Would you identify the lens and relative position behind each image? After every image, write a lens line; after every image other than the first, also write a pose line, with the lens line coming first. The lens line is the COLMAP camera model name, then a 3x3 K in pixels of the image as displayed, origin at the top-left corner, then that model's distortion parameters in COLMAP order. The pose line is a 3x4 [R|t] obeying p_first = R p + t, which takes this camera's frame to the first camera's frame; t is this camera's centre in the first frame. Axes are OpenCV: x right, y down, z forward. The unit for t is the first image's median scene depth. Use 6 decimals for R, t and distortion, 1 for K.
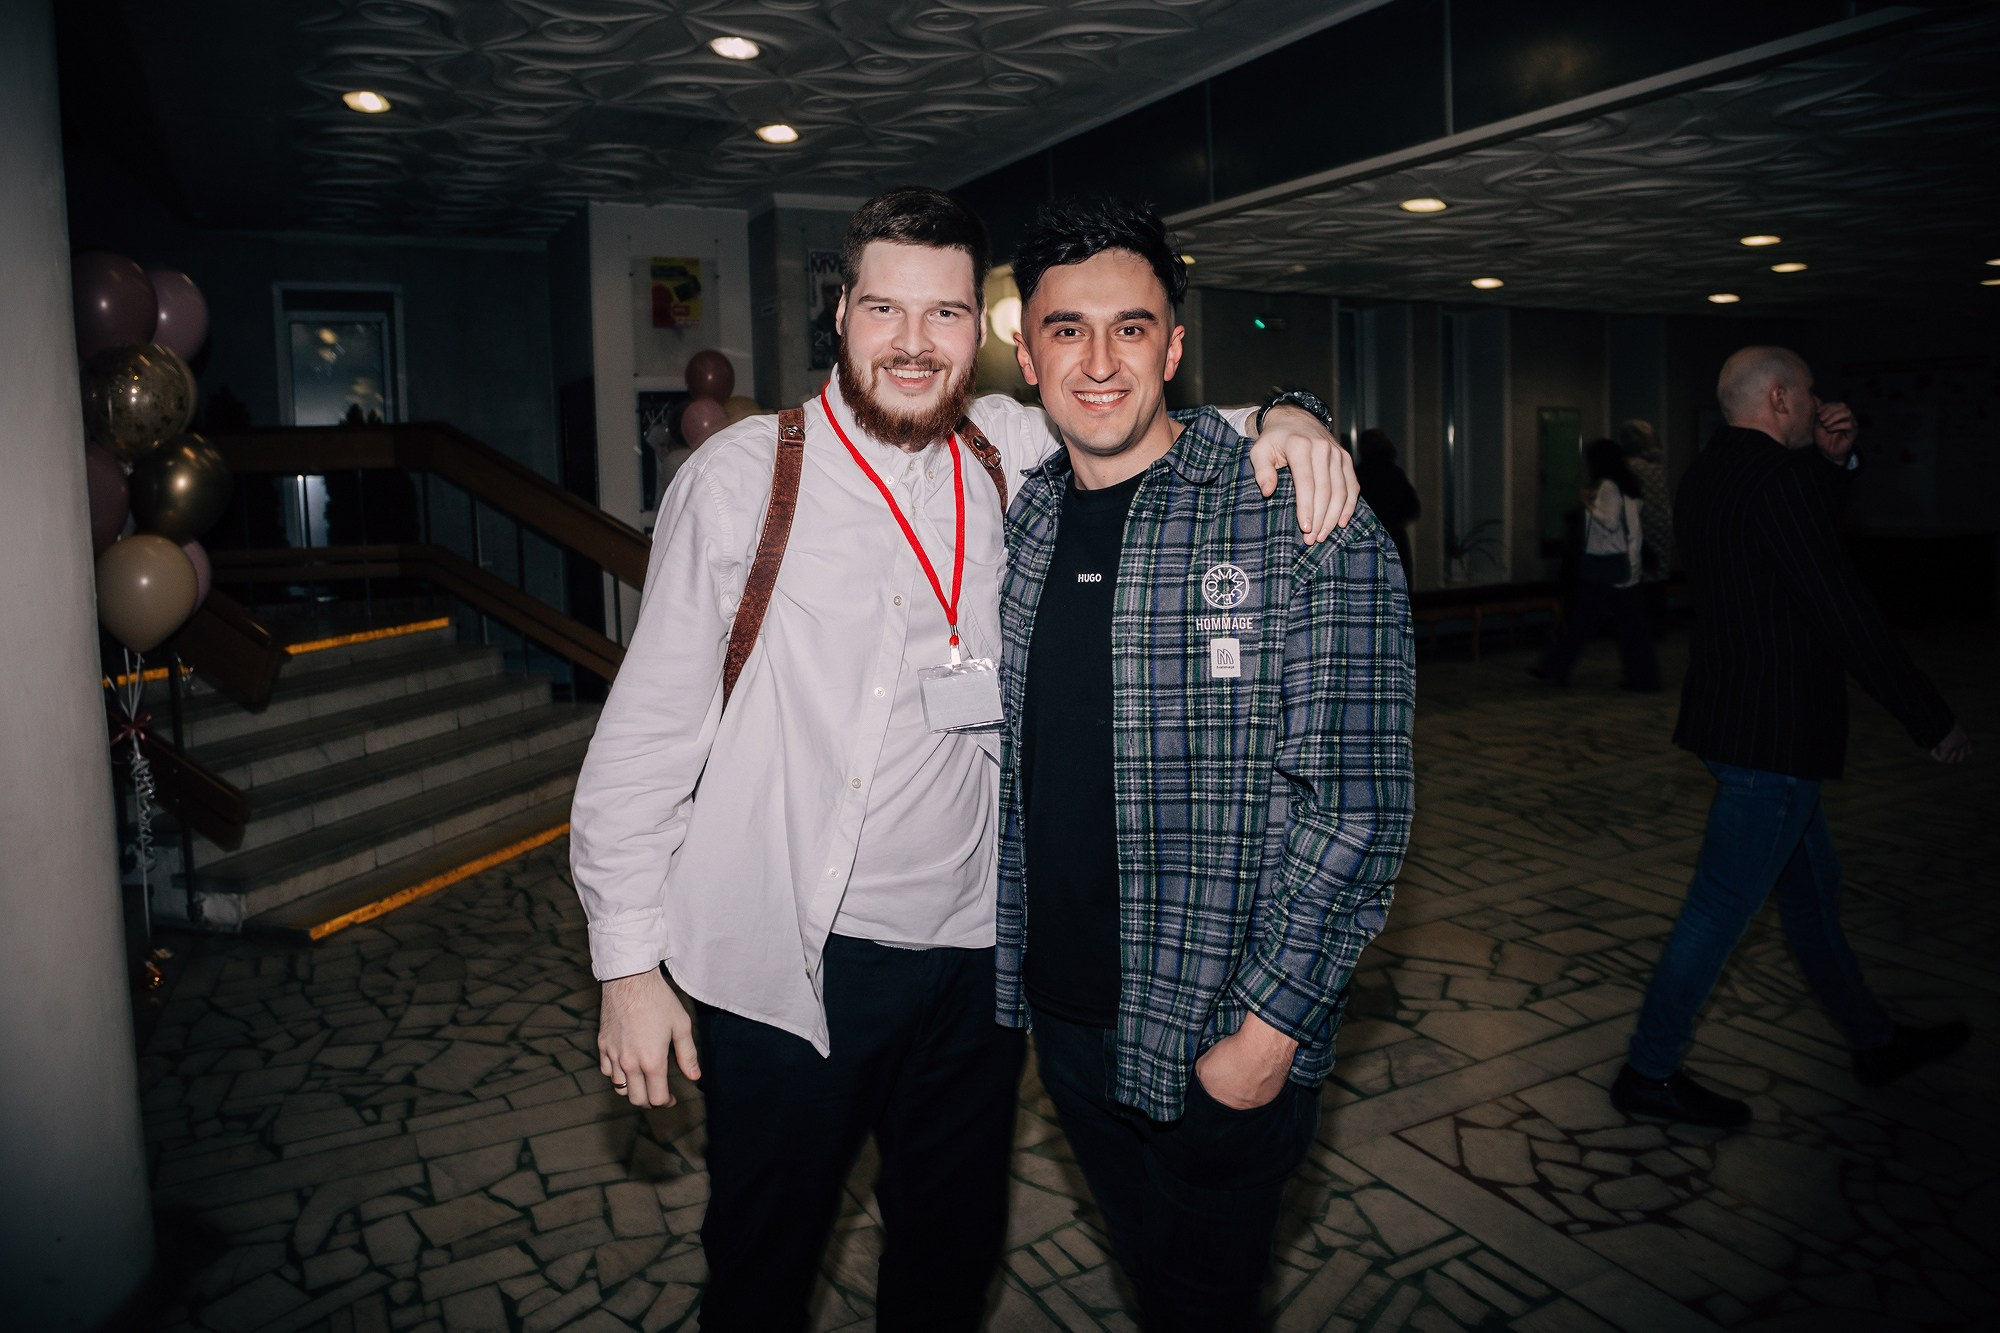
lens RADIAL K [[1351.5, 0, 983.9], [0, 1351.5, 553.5], [0, 0, 1]] dist [-0.072447, 0.053149]
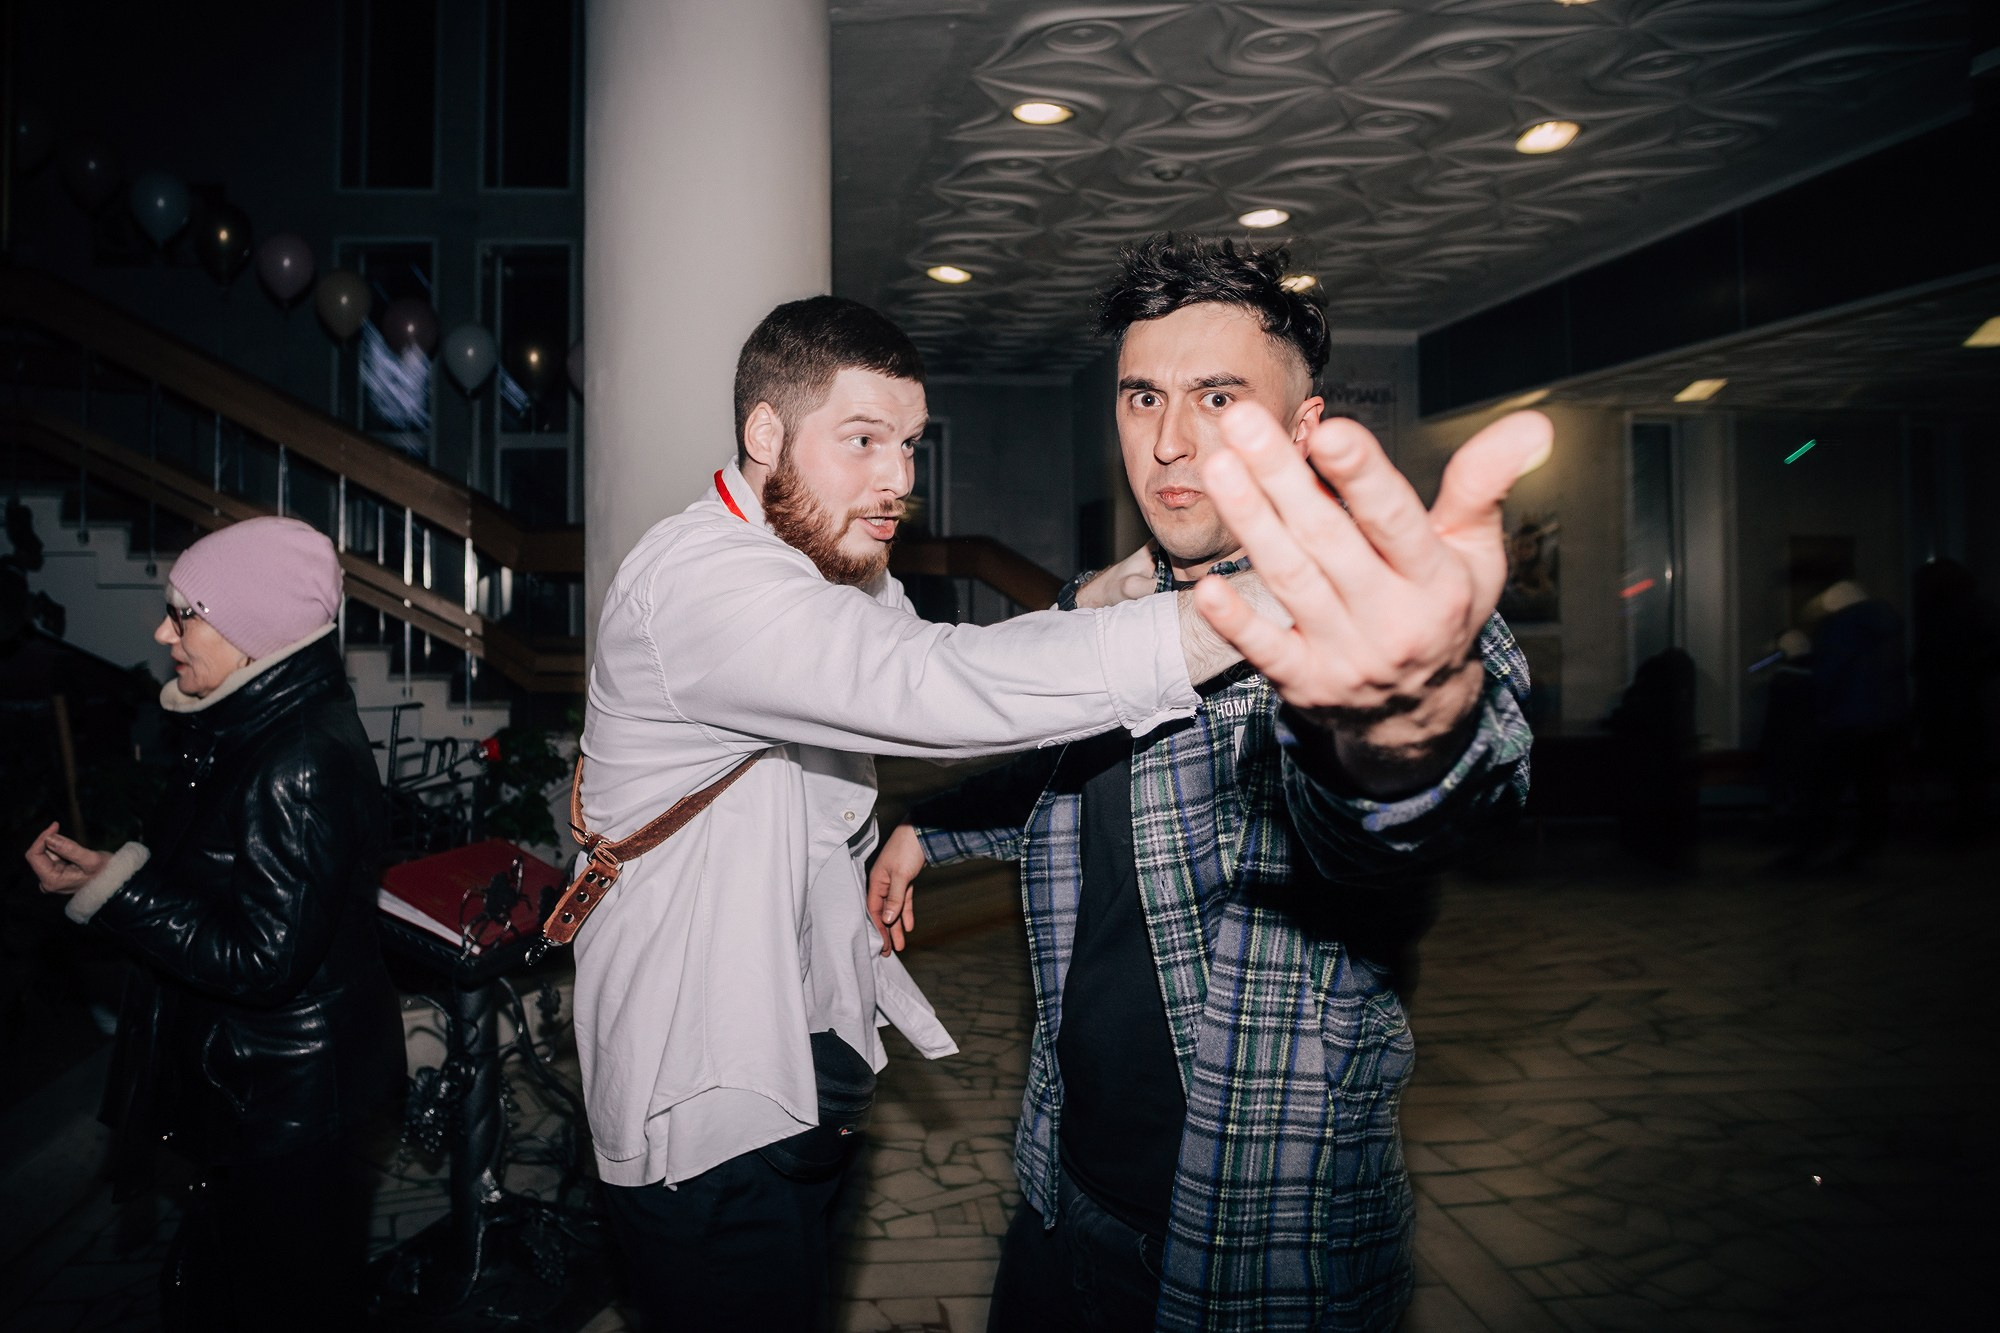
lens RADIAL K [[1355.7, 0, 899.7], [0, 1355.7, 562.2], [0, 0, 1]] dist [-0.085660, 0.069162]
pose [[0.917977, 0.019326, -0.396162, -0.013784], [-0.050857, 0.996303, -0.069242, 0.012307], [0.393359, 0.083710, 0.915566, -0.140219]]
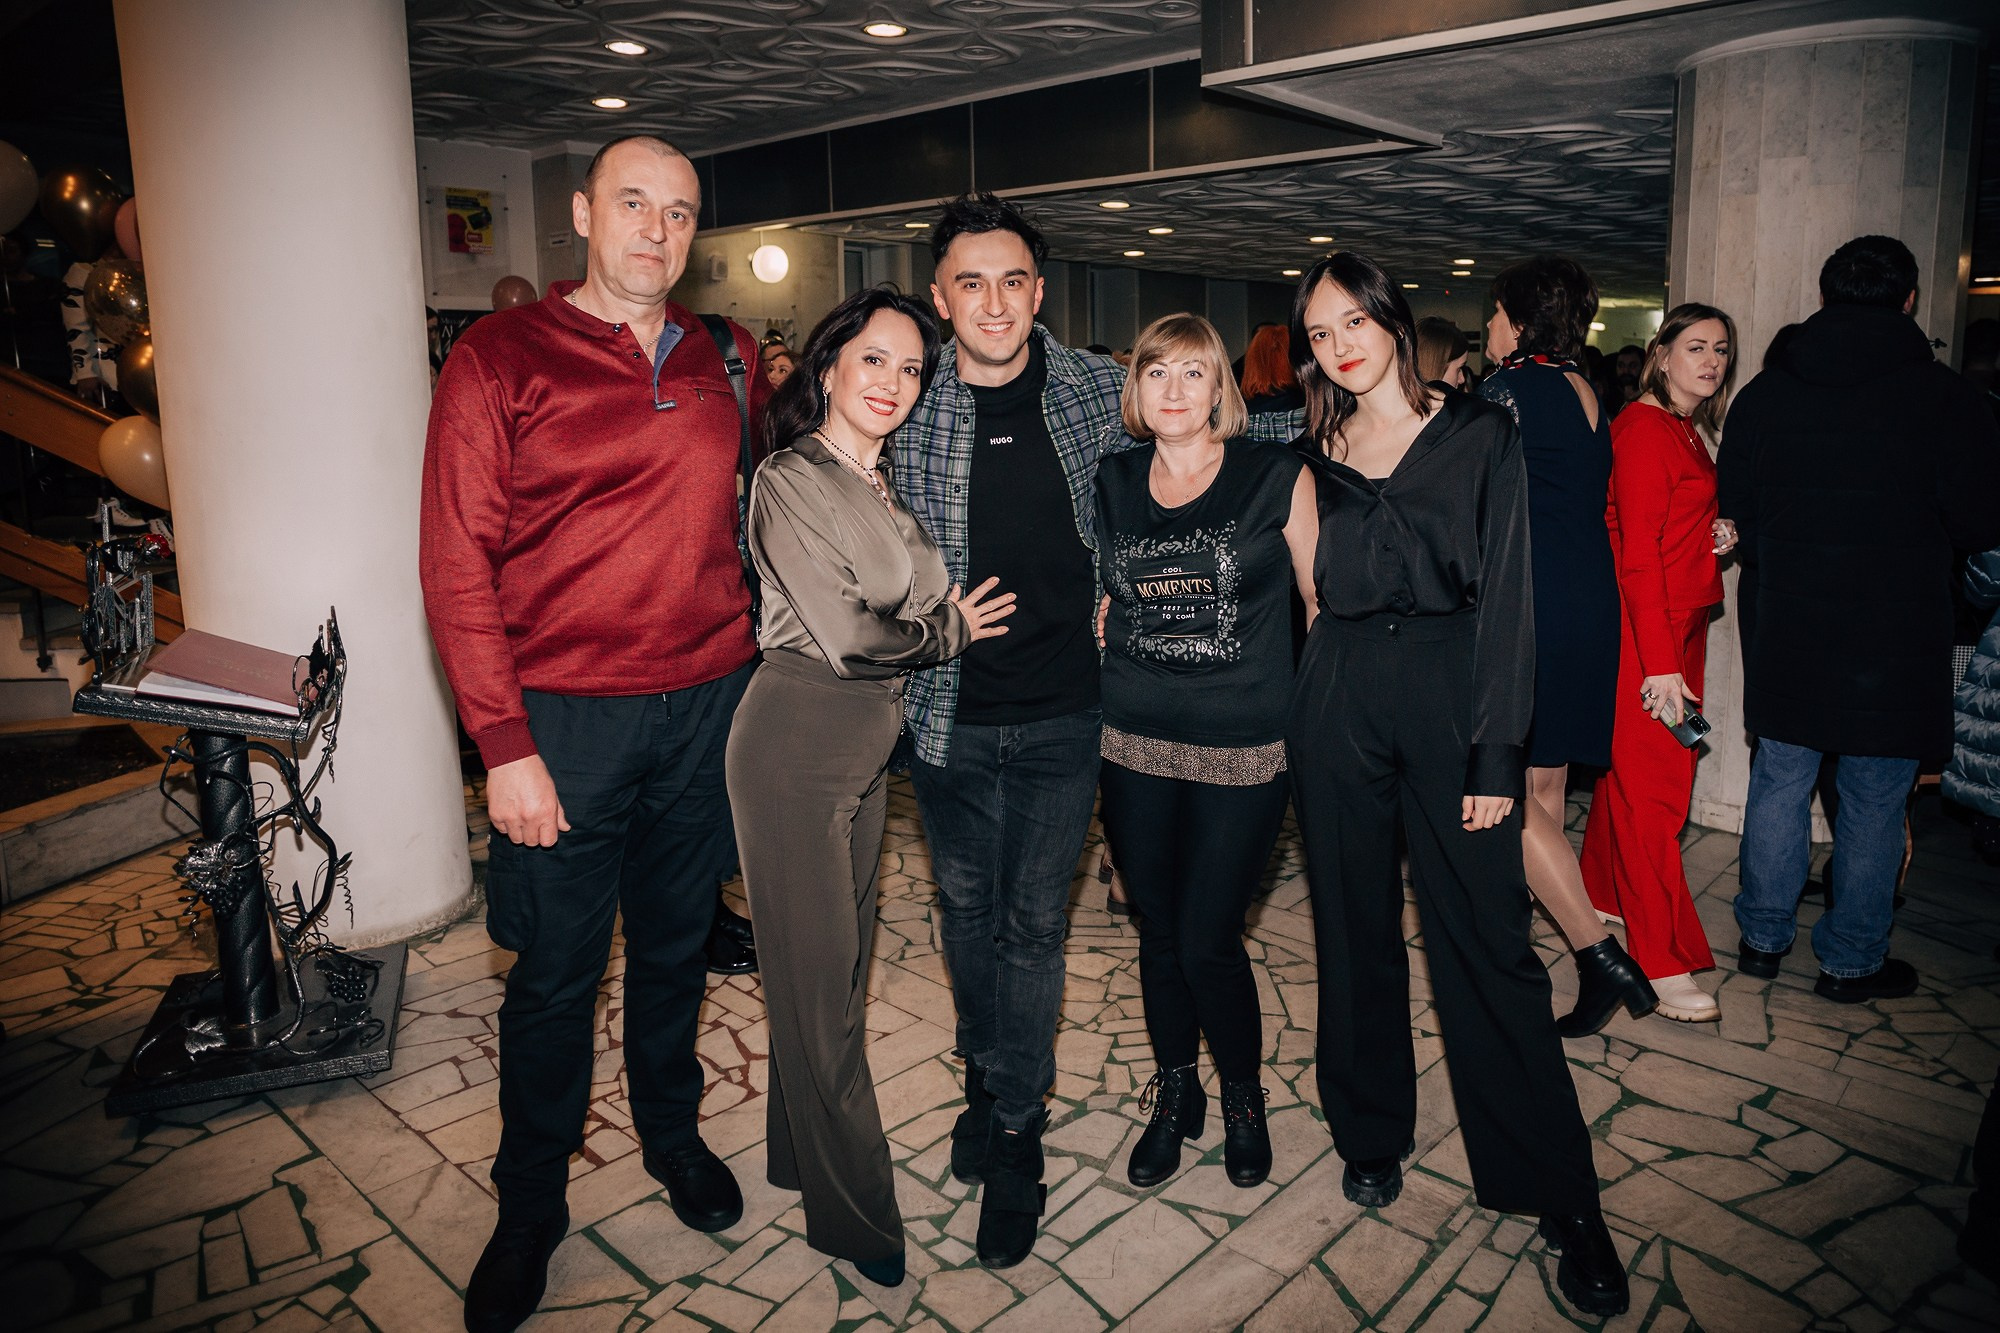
lens RADIAL K [[1303.4, 0, 1100.7], [0, 1303.4, 567.0], [0, 0, 1]] dist [-0.071781, 0.057936]
pose [[0.928394, -0.025194, 0.370741, -0.221520], [-0.000201, 0.997665, 0.068302, 0.032799], [-0.371596, -0.063485, 0.926221, -0.320526]]
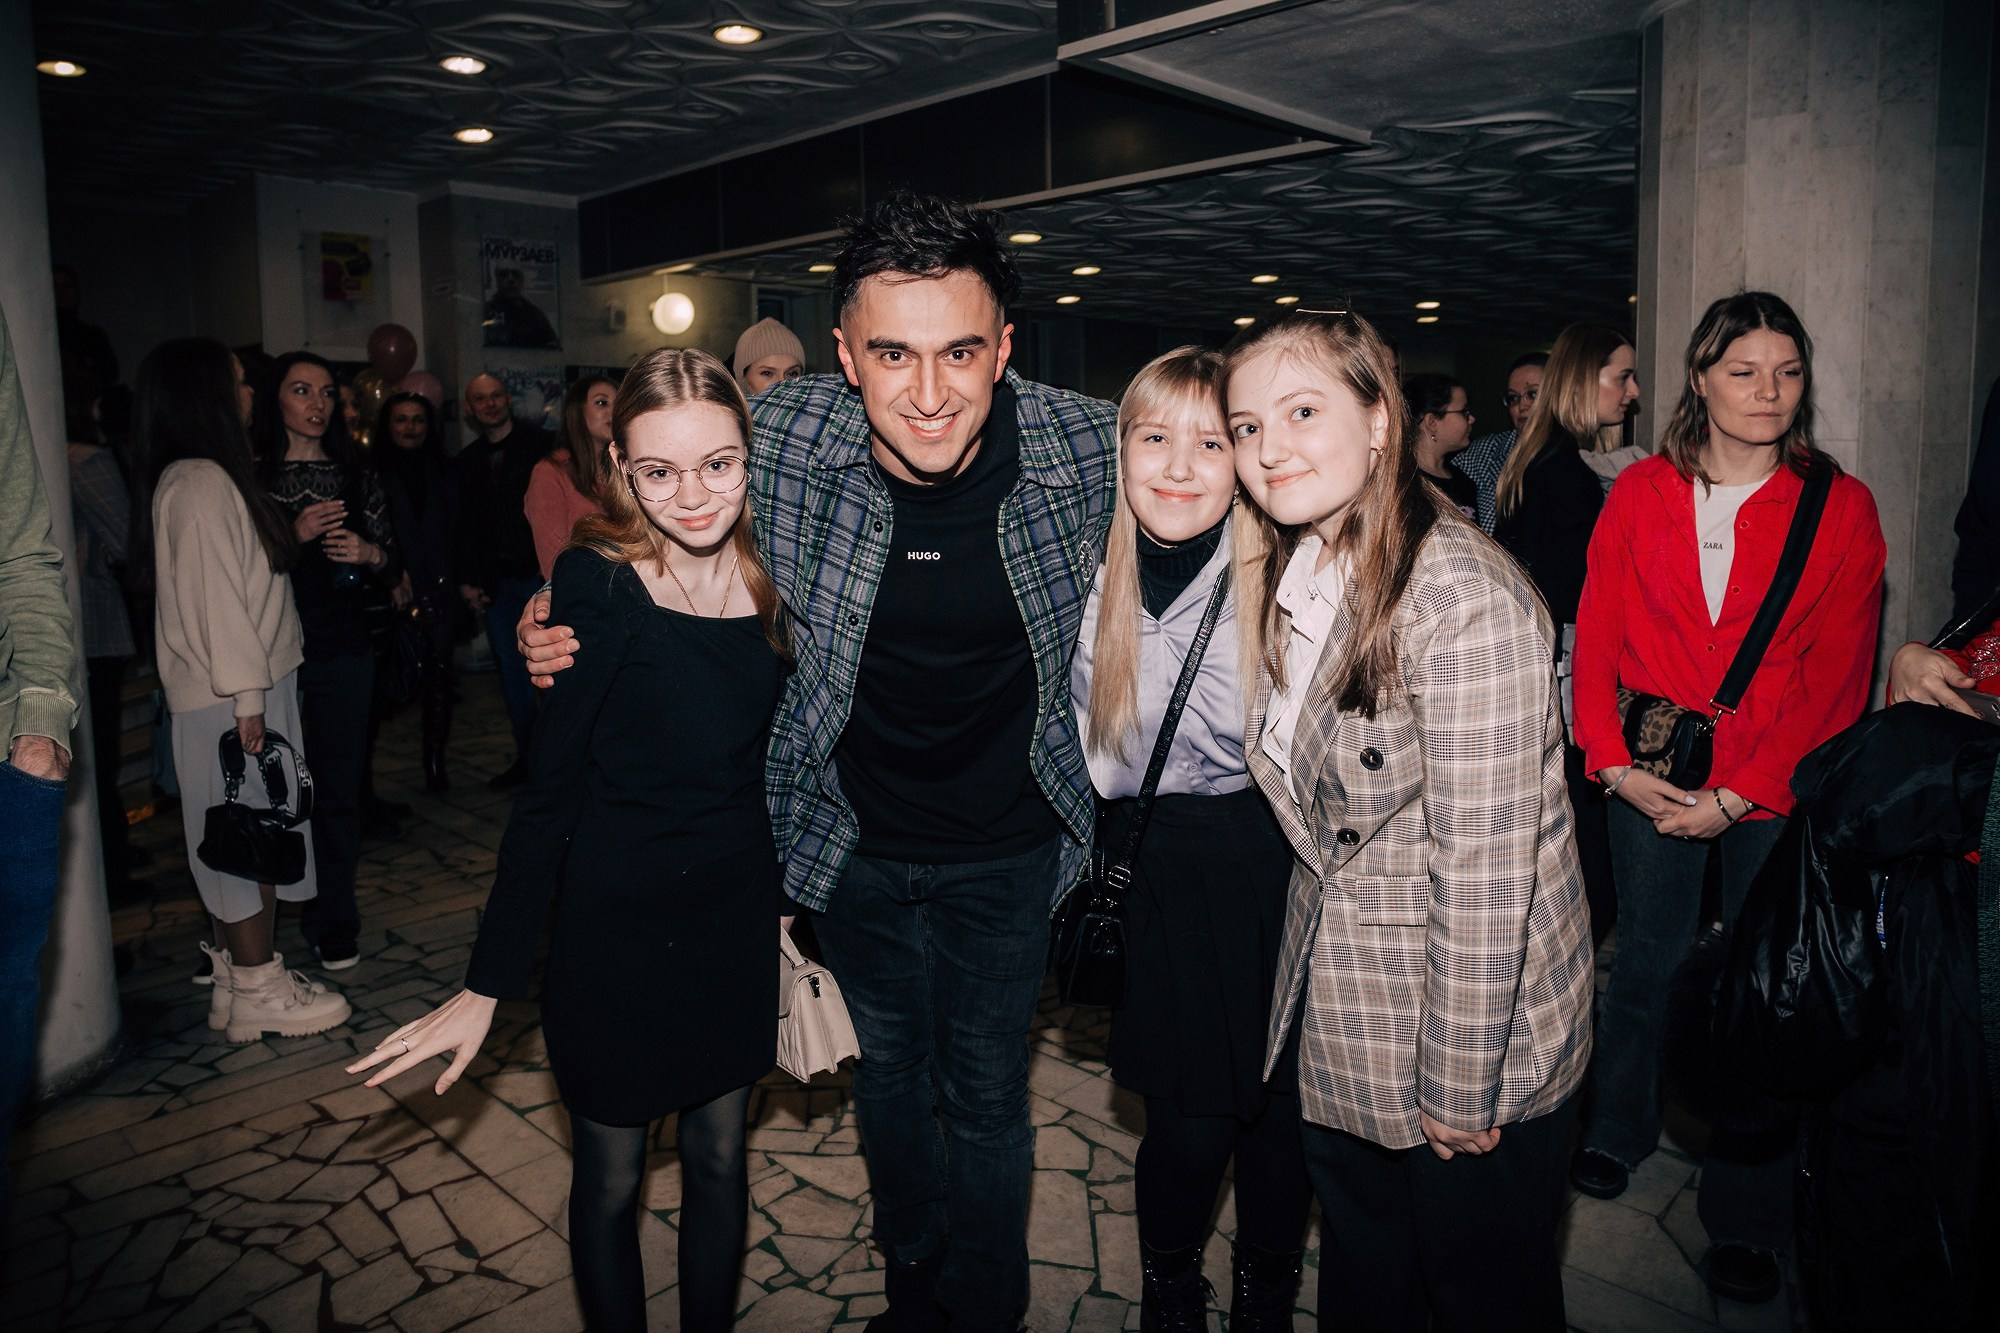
lens RADIAL K [[1312.7, 0, 1031.2], [0, 1312.7, 574.0], [0, 0, 1]] dist [-0.070020, 0.050348]
pose [[0.943260, -0.011744, 0.331847, -0.094141], [0.004433, 0.999731, 0.022779, 0.039800], [-0.332026, -0.020015, 0.943058, -0.212279]]
